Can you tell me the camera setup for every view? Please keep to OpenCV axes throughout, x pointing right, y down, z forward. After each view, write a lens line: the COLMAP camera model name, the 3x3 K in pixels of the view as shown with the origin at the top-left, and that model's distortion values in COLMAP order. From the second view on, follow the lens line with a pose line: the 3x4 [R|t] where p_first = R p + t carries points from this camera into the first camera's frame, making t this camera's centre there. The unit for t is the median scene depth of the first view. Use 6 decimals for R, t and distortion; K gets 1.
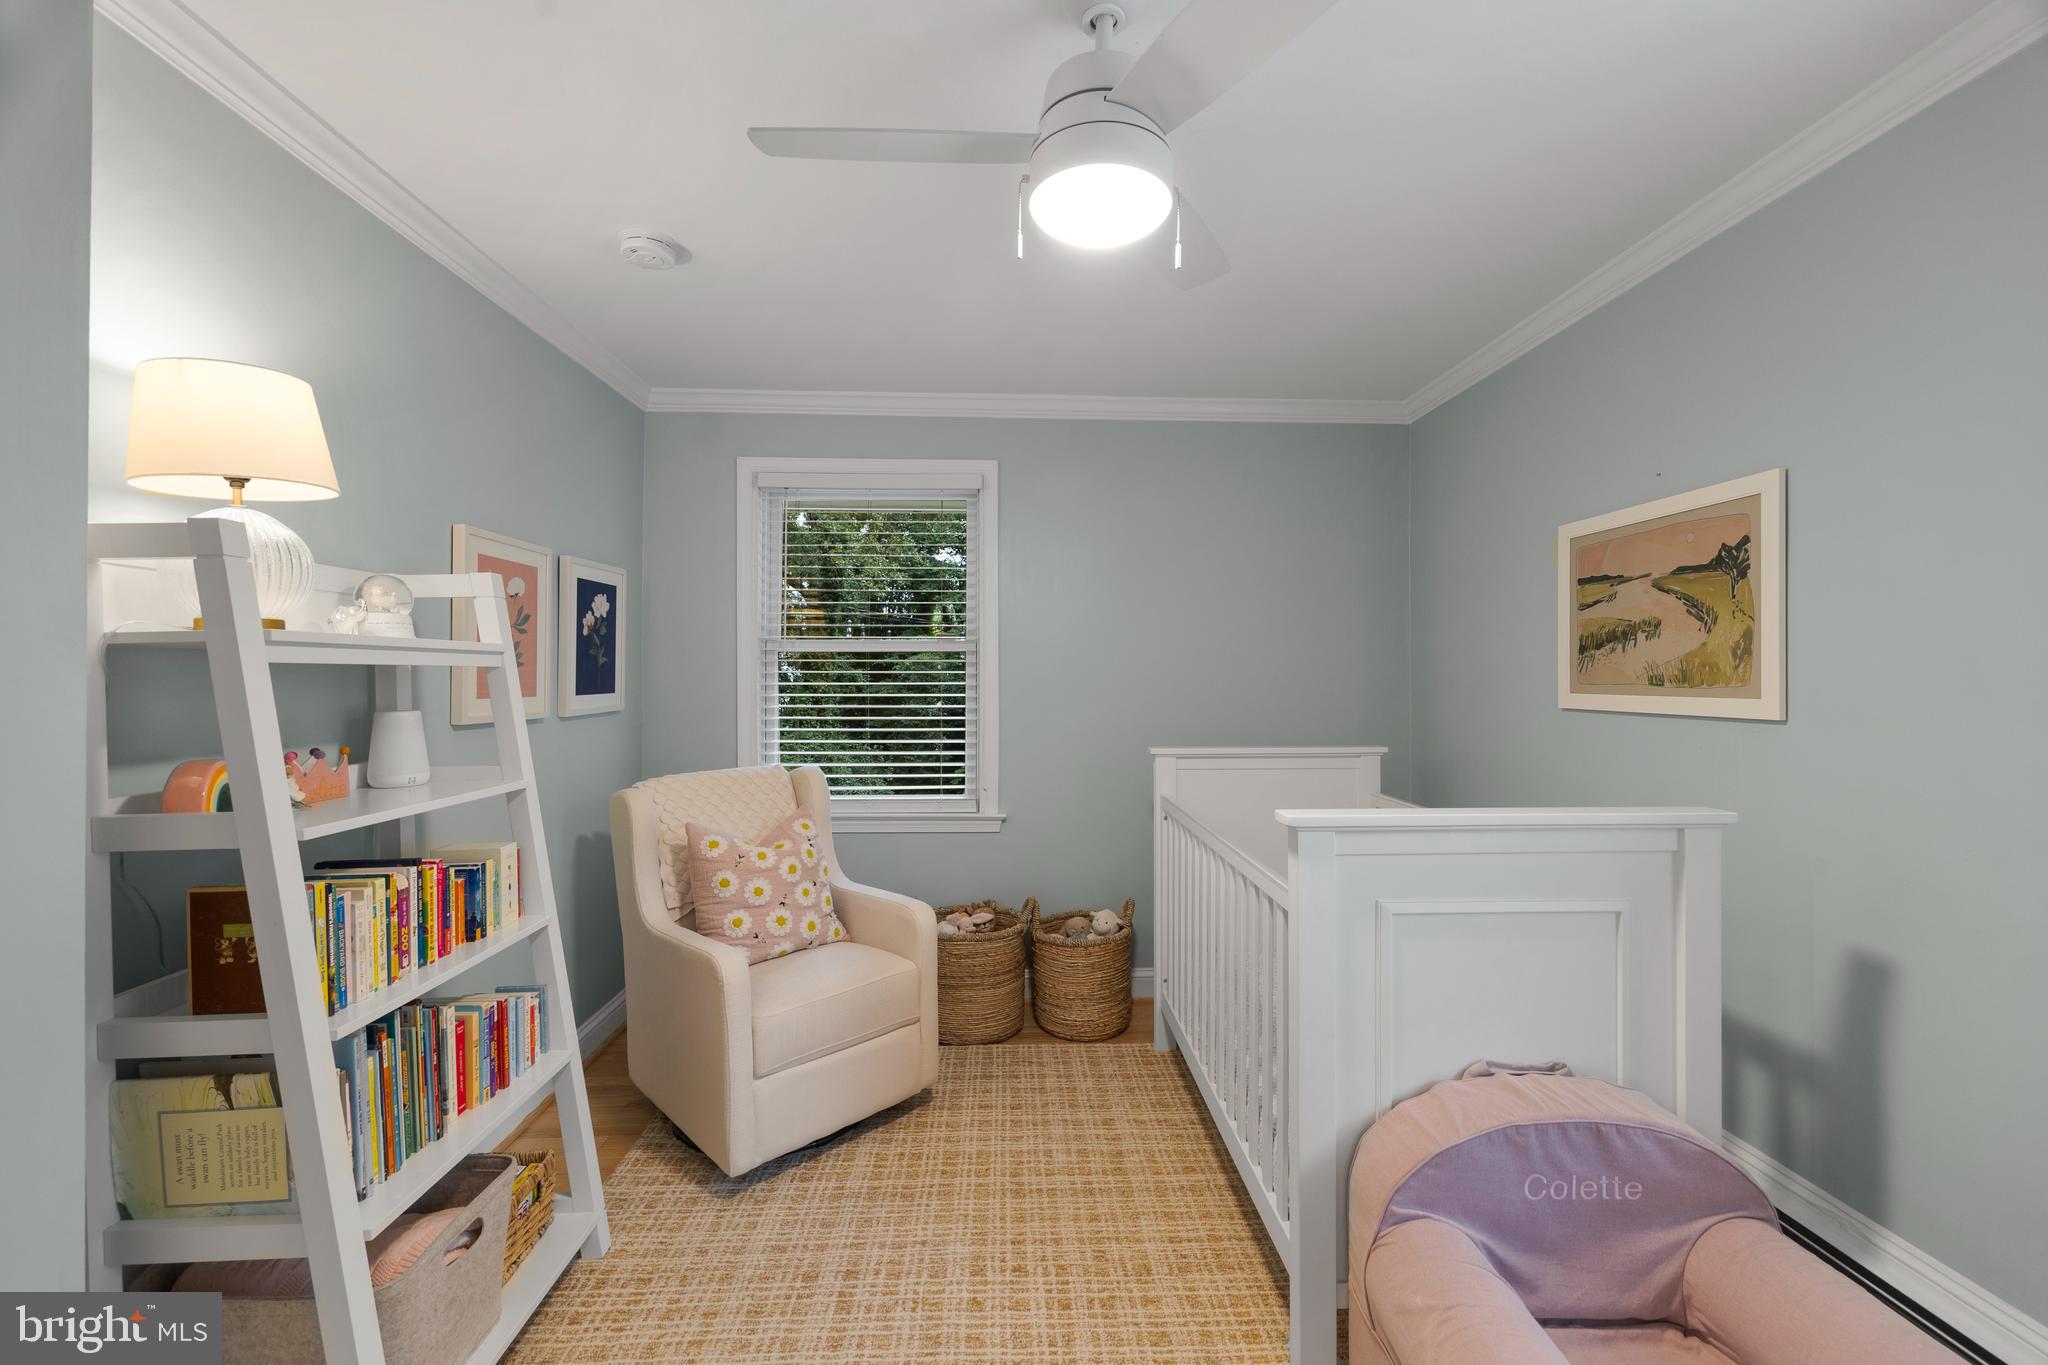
lens RADIAL K [[827.1, 0, 1023.7], [0, 827.1, 677.2], [0, 0, 1]] dist [-0.002623, 0.000337]
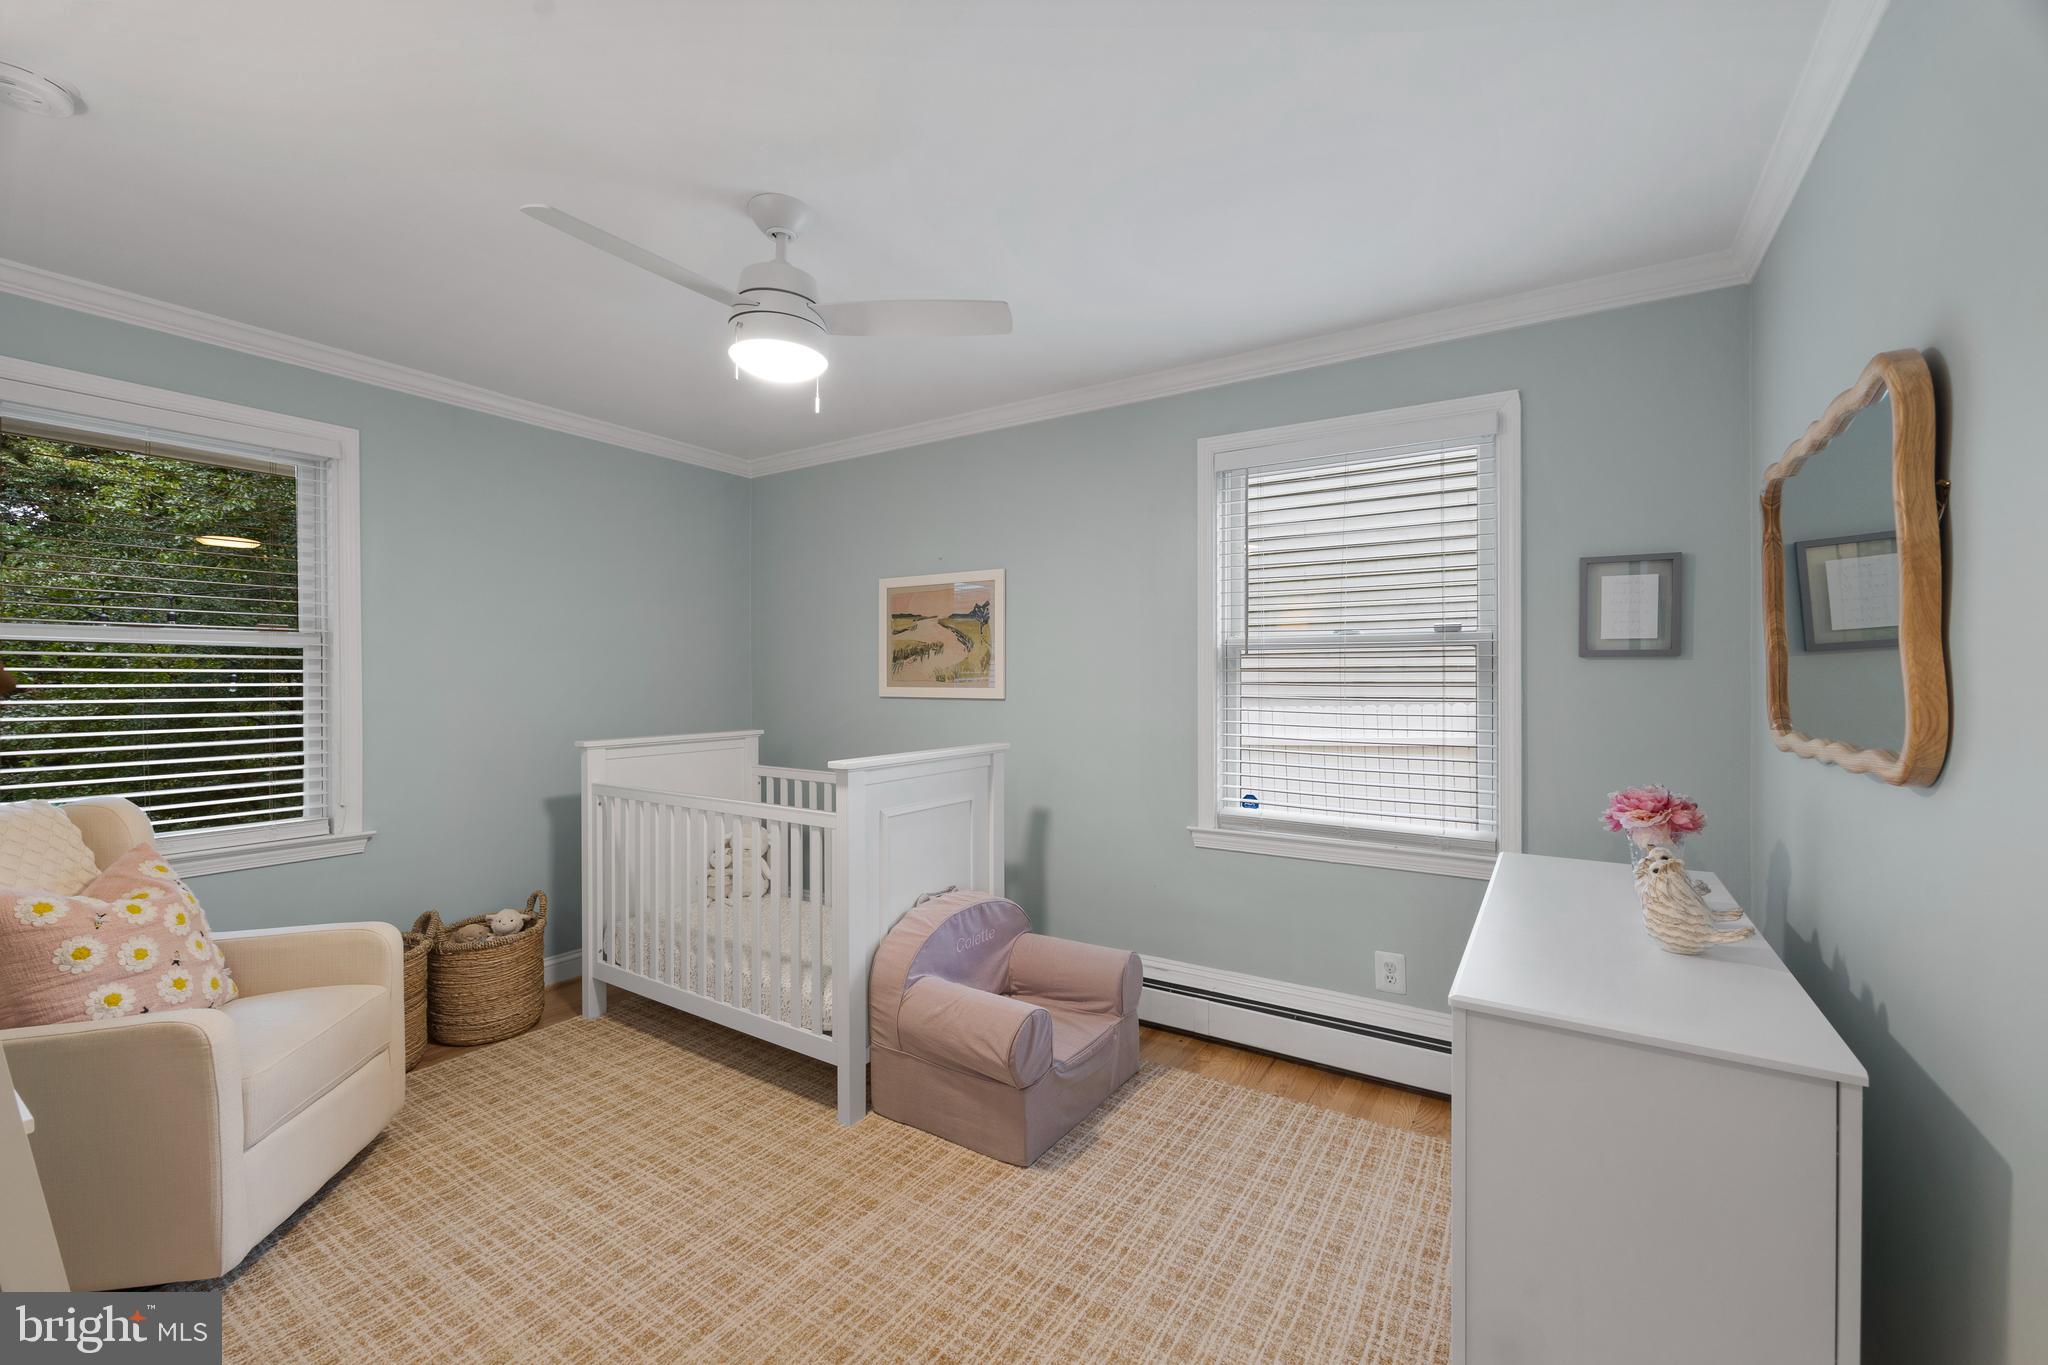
lens RADIAL K [[827.1, 0, 1028.6], [0, 827.1, 679.3], [0, 0, 1]] dist [-0.002623, 0.000337]
pose [[0.571751, -0.002314, 0.820424, -0.505275], [0.001884, 0.999997, 0.001508, 0.003475], [-0.820425, 0.000683, 0.571754, -0.127464]]
